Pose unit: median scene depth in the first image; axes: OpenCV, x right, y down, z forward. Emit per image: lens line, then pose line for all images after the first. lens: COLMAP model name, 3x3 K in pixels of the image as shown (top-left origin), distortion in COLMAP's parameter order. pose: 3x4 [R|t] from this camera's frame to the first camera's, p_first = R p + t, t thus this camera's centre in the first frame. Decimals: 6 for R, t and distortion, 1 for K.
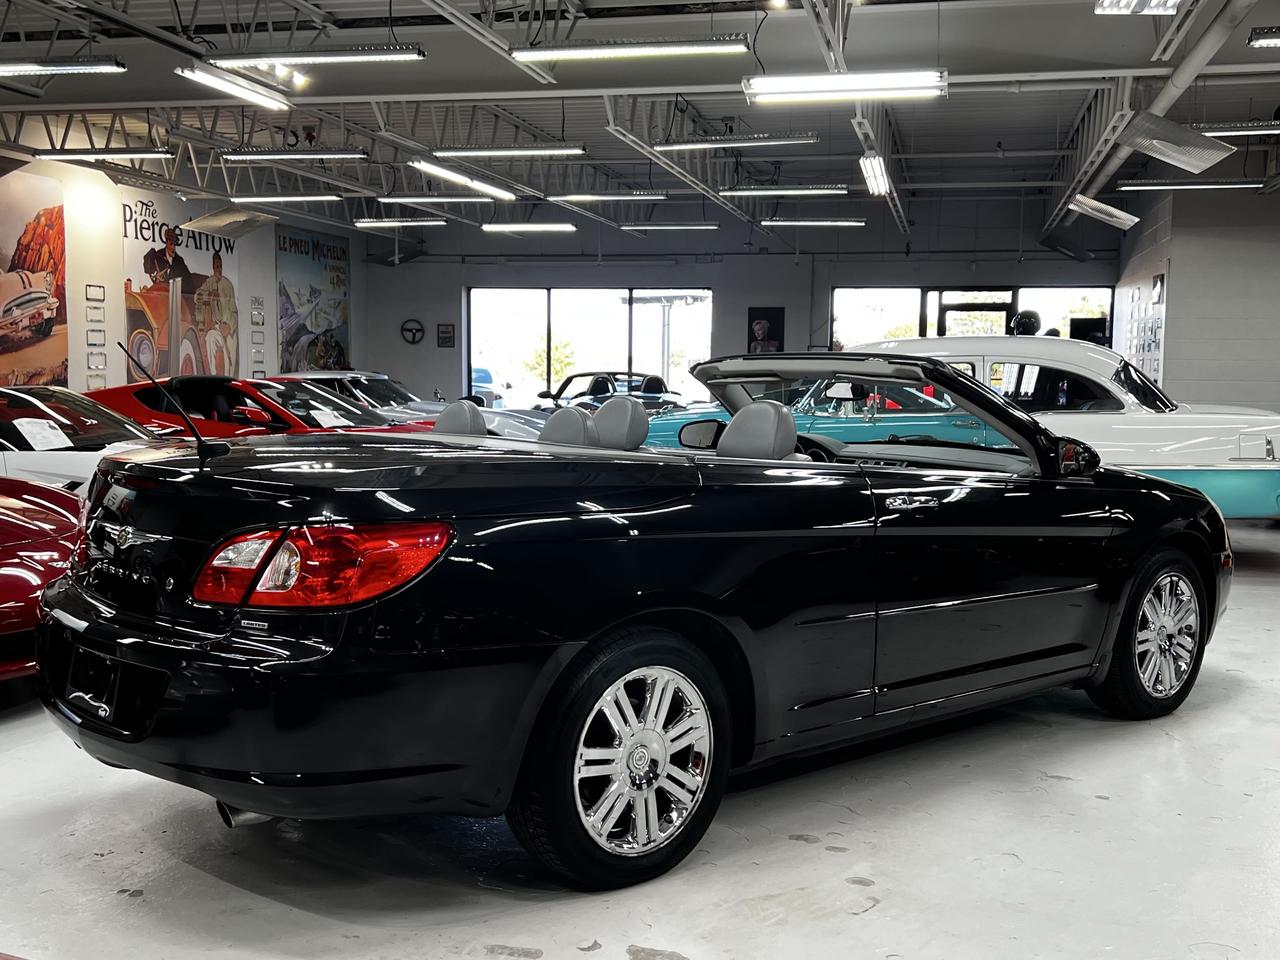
lens RADIAL K [[1381.4, 0, 651.6], [0, 1381.4, 475.6], [0, 0, 1]] dist [0.073367, -0.118752]
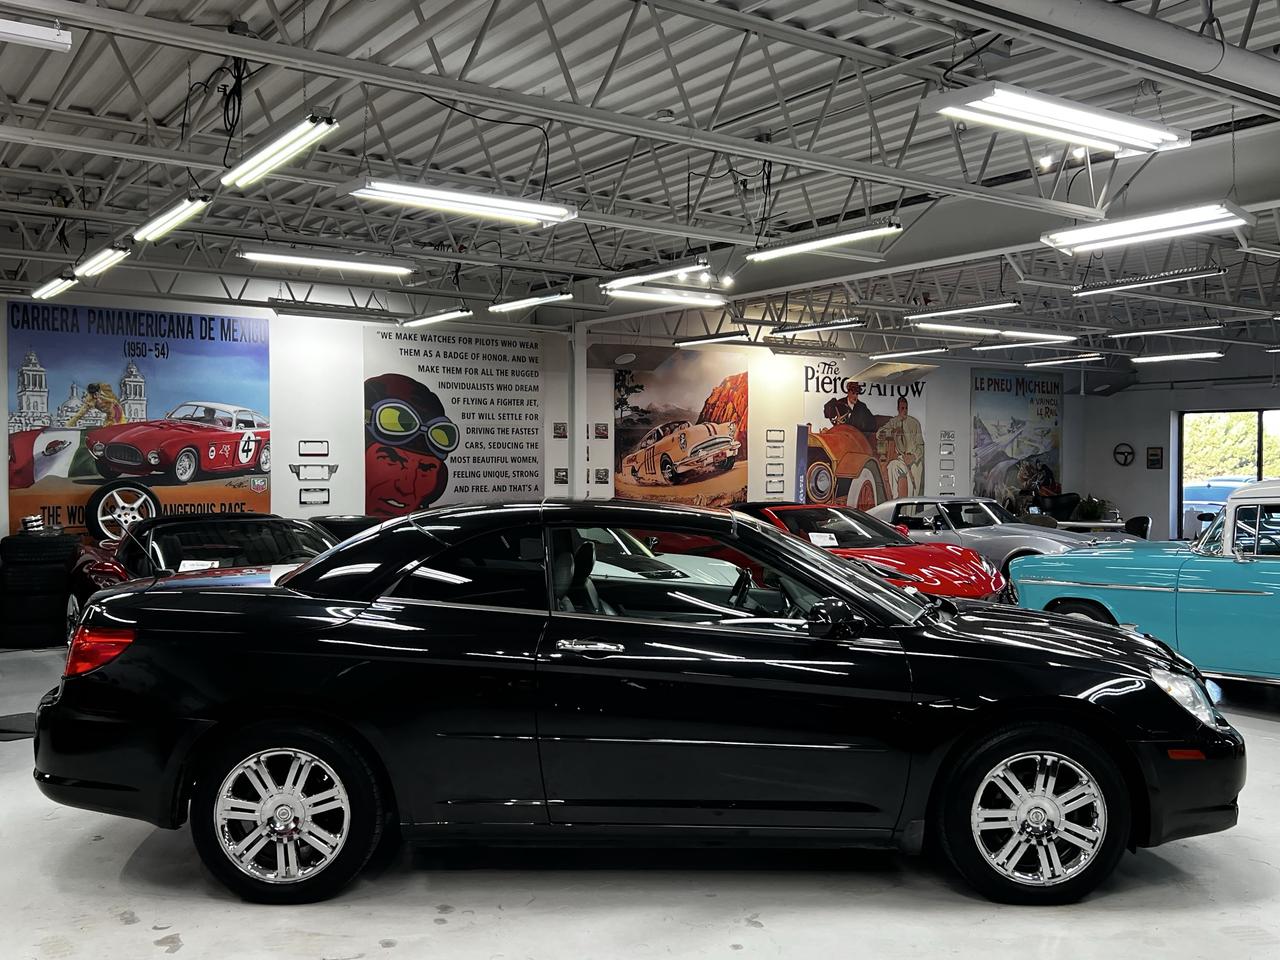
lens RADIAL K [[1210.0, 0, 656.0], [0, 1210.0, 477.0], [0, 0, 1]] dist [0.080994, -0.139166]
pose [[0.751795, -0.001465, -0.659396, 0.342575], [-0.048952, 0.997114, -0.058027, -0.025871], [0.657578, 0.075903, 0.749553, 0.092584]]
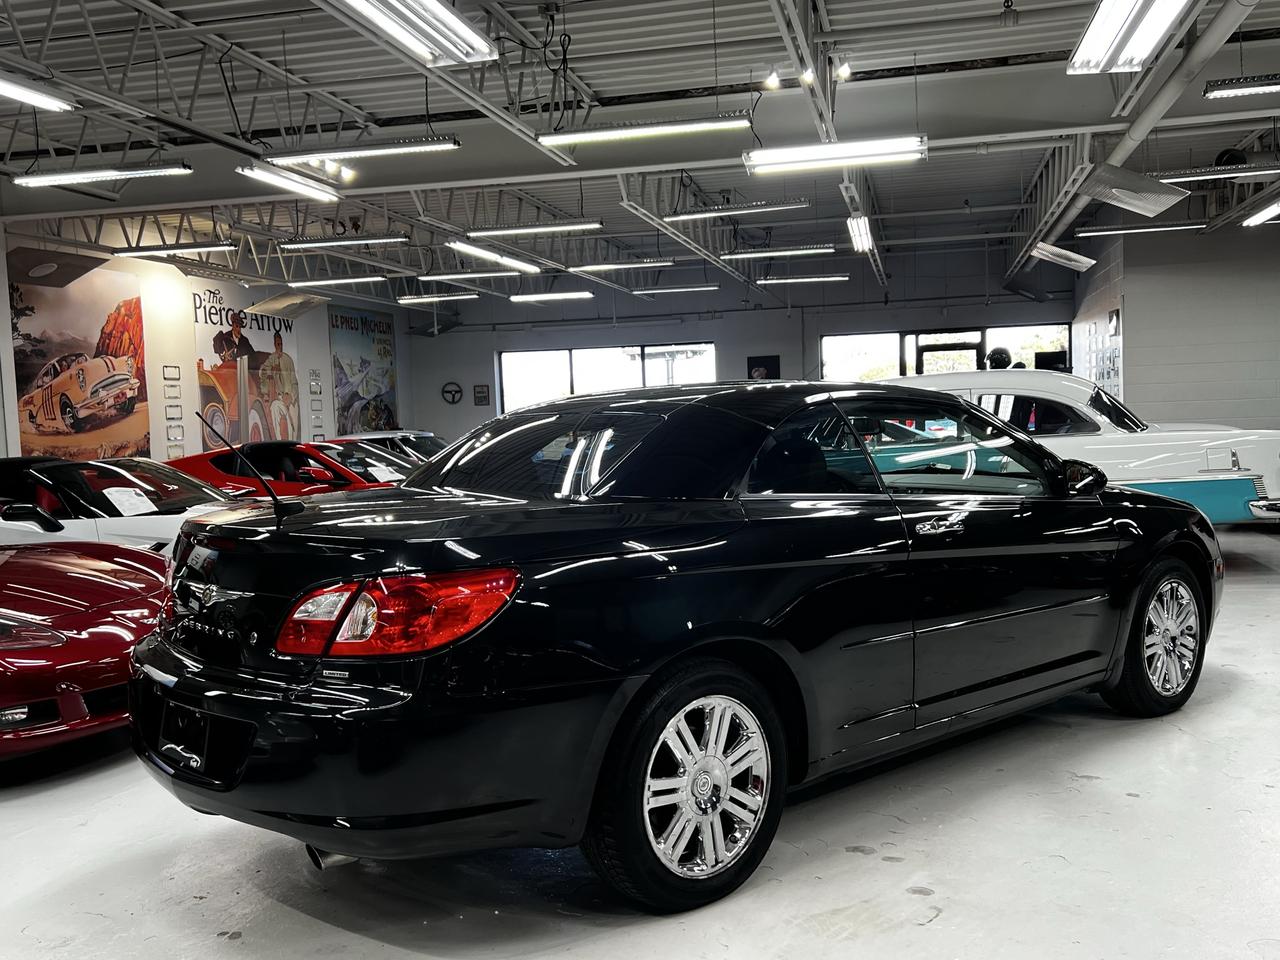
lens RADIAL K [[1210.0, 0, 656.0], [0, 1210.0, 477.0], [0, 0, 1]] dist [0.080994, -0.139166]
pose [[0.998796, -0.048848, -0.004448, -0.009586], [0.048713, 0.998459, -0.026574, -0.001923], [0.005739, 0.026326, 0.999637, 0.021521]]
